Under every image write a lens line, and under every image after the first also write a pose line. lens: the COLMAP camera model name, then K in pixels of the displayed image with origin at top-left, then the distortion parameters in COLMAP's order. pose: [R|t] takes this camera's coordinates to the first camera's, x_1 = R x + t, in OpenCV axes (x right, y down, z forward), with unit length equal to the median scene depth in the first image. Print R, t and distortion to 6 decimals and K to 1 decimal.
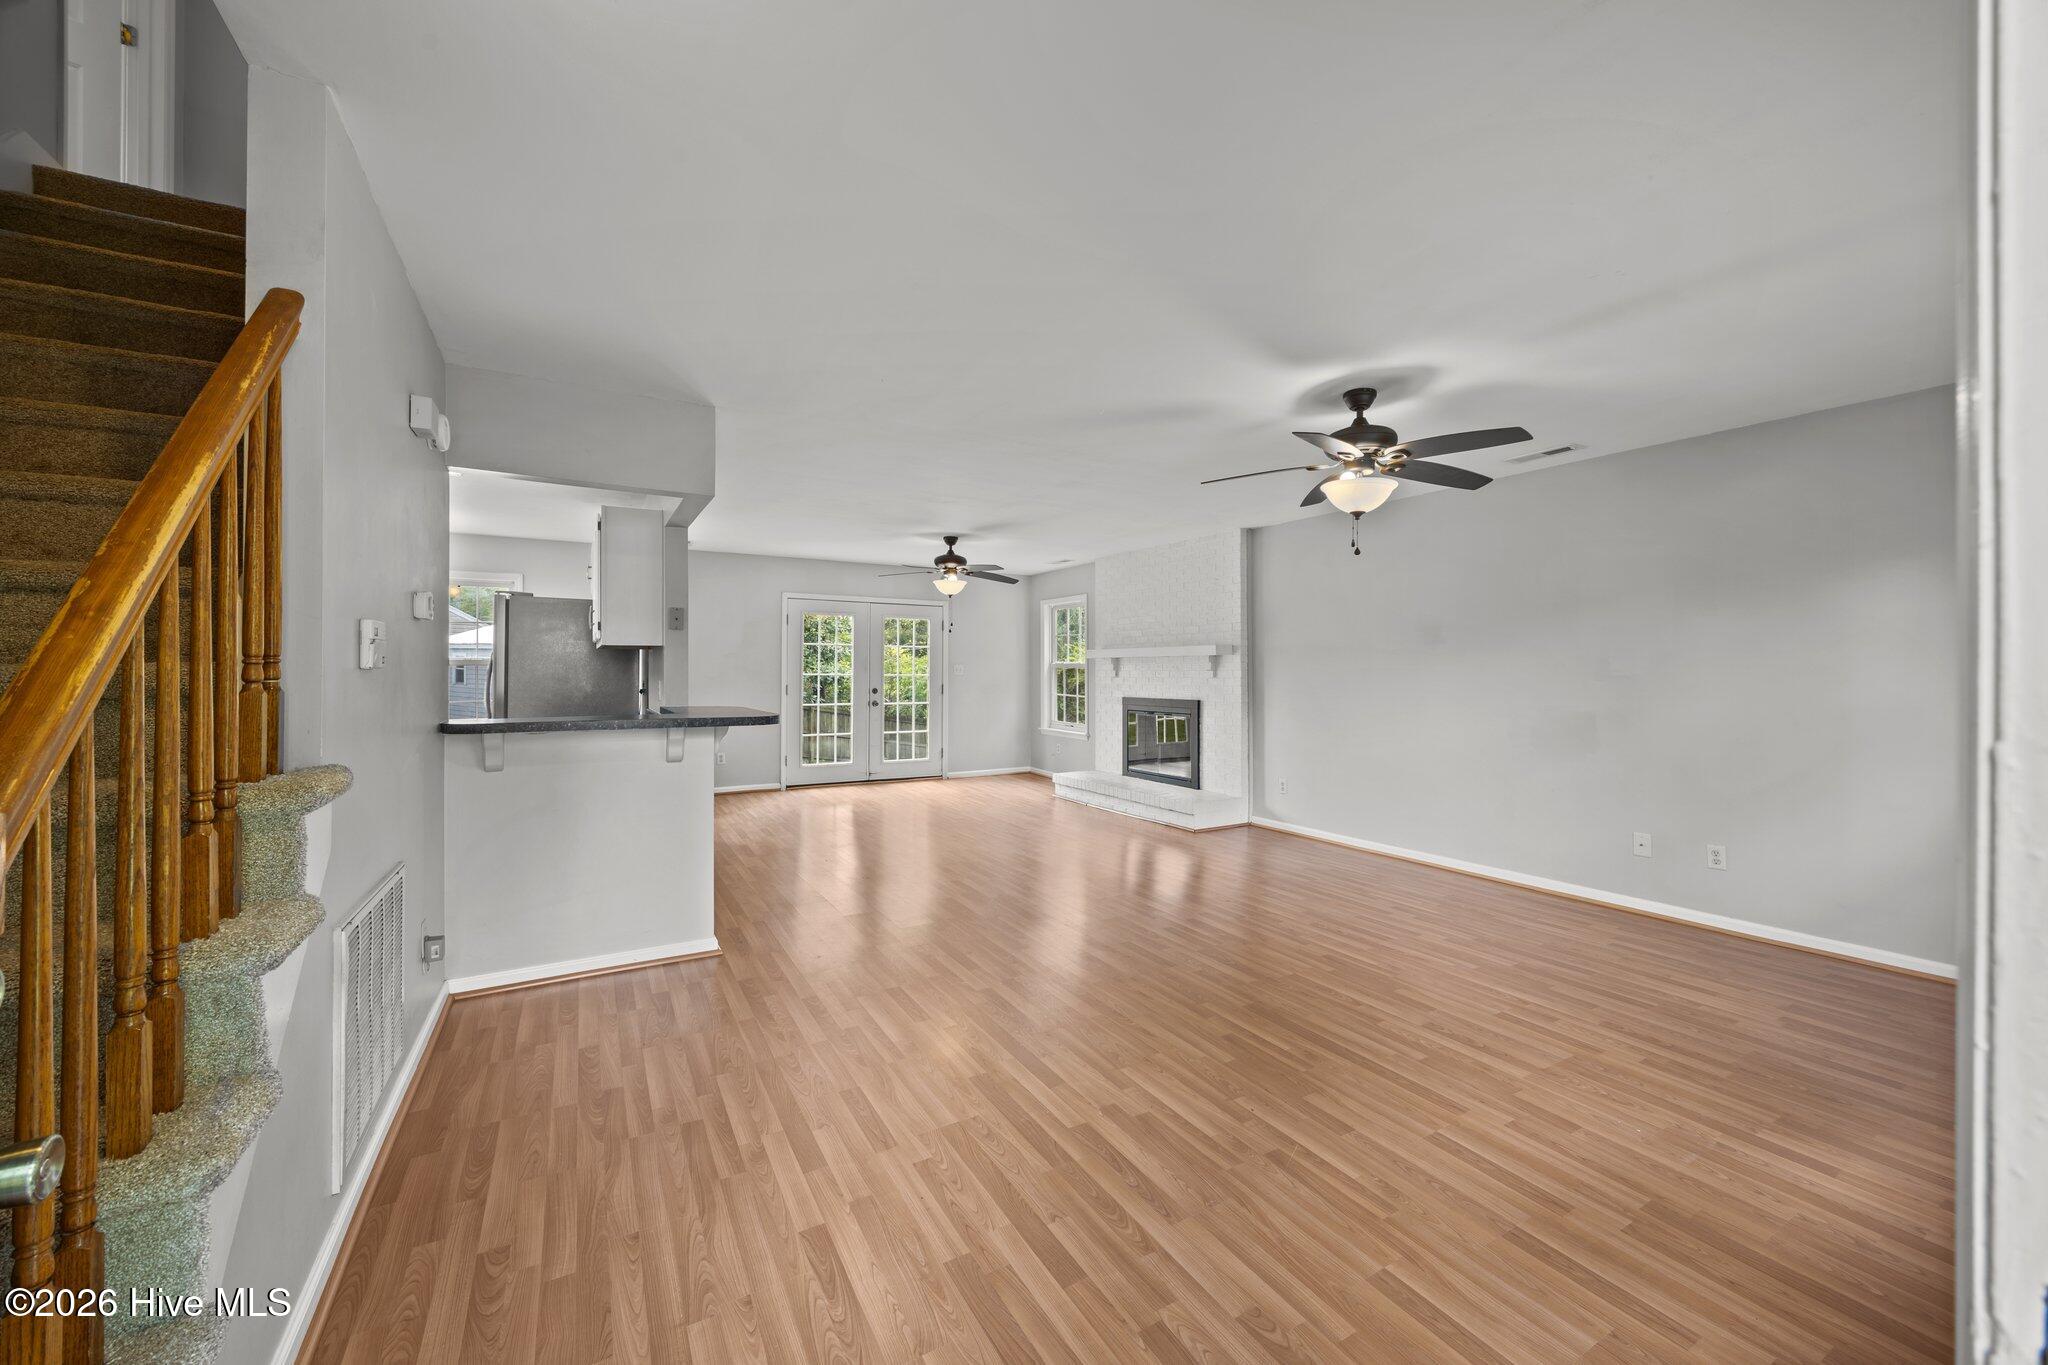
lens RADIAL K [[793.0, 0, 1029.6], [0, 793.0, 671.7], [0, 0, 1]] dist [0.000700, 0.000012]
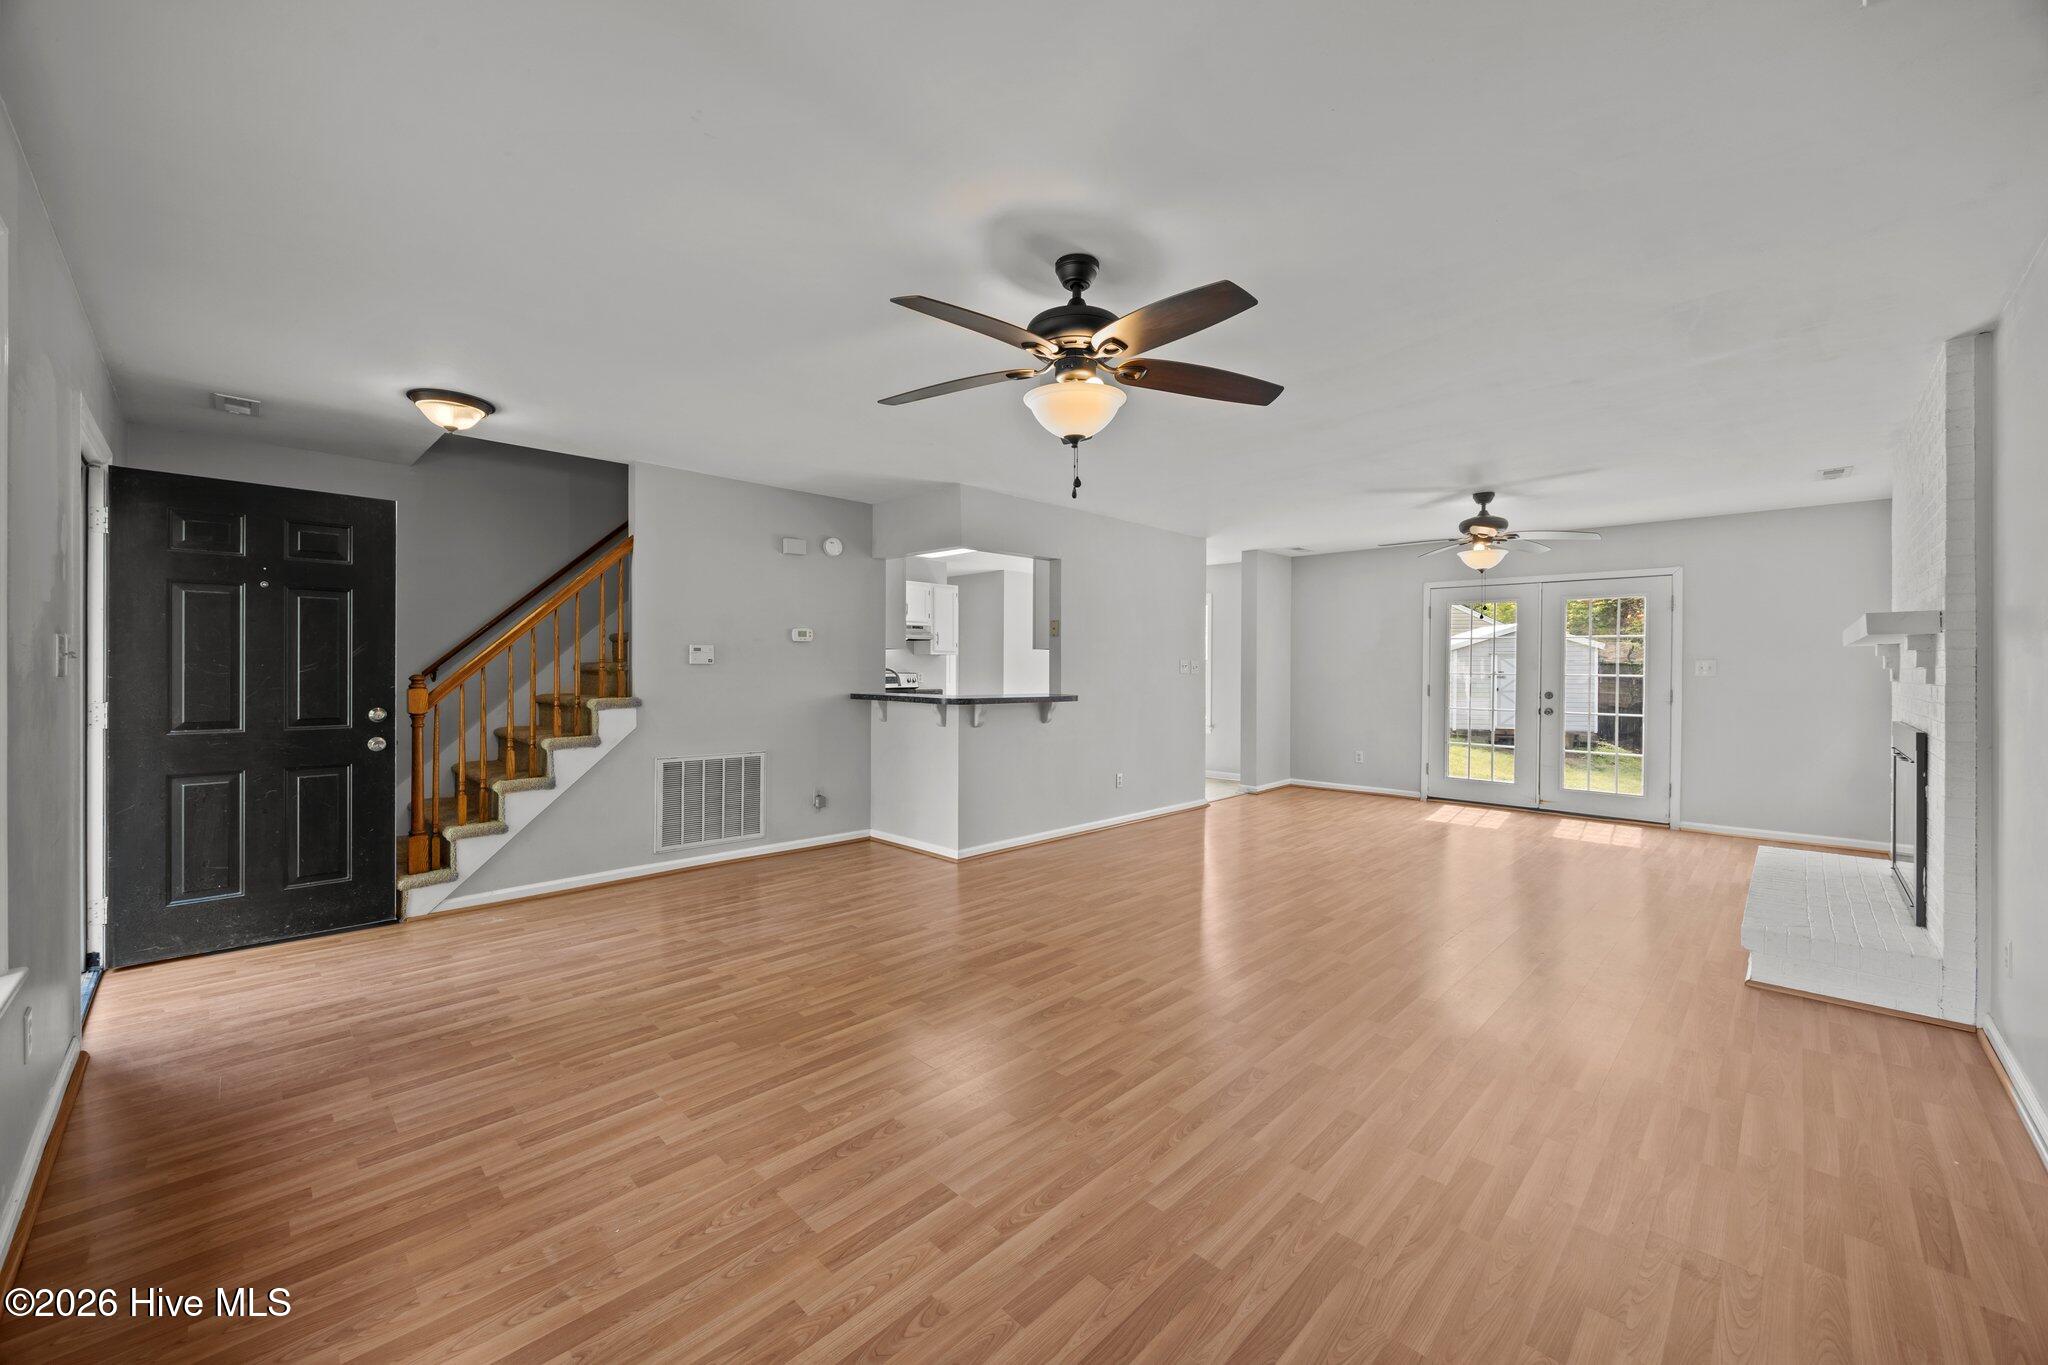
lens RADIAL K [[793.0, 0, 1022.3], [0, 793.0, 672.6], [0, 0, 1]] dist [0.000700, 0.000012]
pose [[0.252244, 0.005701, -0.967647, 1.407237], [-0.006081, 0.999972, 0.004306, 0.004668], [0.967644, 0.004798, 0.252272, 1.018125]]
